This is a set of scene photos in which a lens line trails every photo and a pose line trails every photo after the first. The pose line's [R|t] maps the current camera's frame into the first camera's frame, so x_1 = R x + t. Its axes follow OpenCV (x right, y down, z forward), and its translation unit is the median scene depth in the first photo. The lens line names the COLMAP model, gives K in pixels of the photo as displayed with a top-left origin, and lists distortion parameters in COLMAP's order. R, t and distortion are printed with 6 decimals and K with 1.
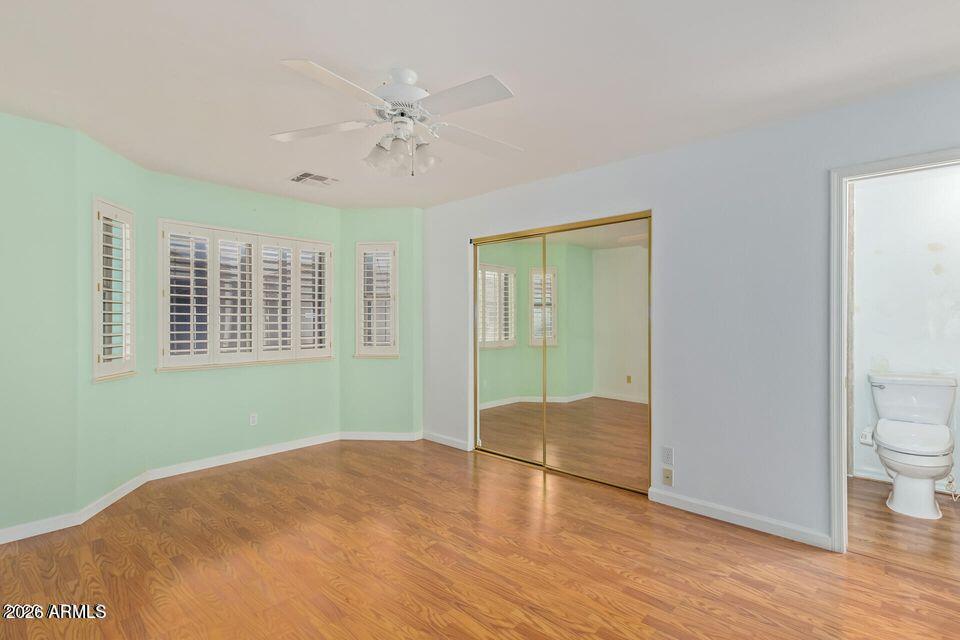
lens RADIAL K [[450.5, 0, 482.6], [0, 450.5, 319.0], [0, 0, 1]] dist [0.002084, -0.000078]
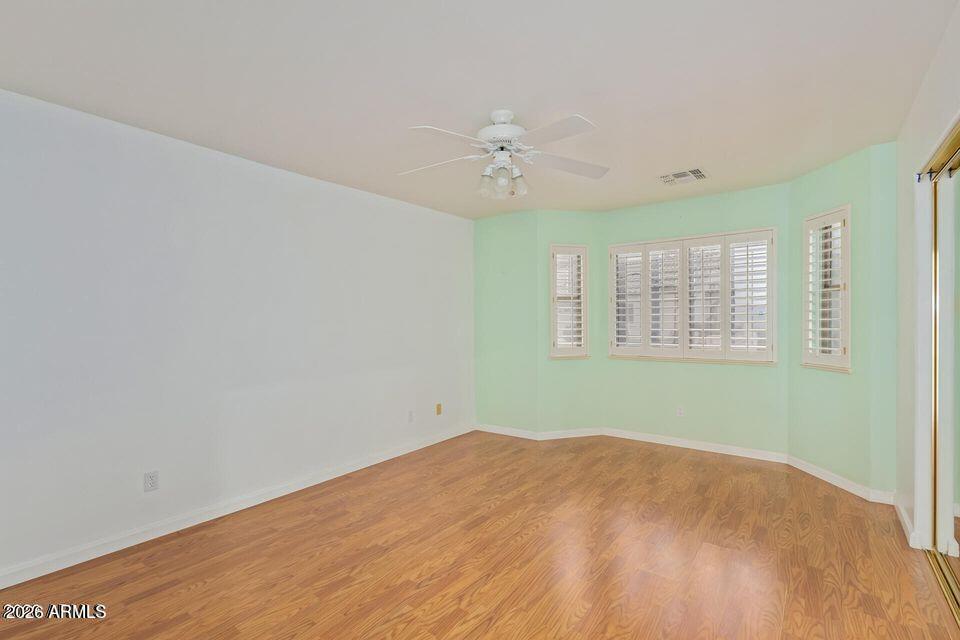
lens RADIAL K [[442.7, 0, 478.7], [0, 442.7, 326.8], [0, 0, 1]] dist [0.010649, -0.000020]
pose [[0.091256, 0.017371, -0.995676, 0.654240], [0.013961, 0.999727, 0.018722, -0.007559], [0.995730, -0.015609, 0.090989, 0.553544]]
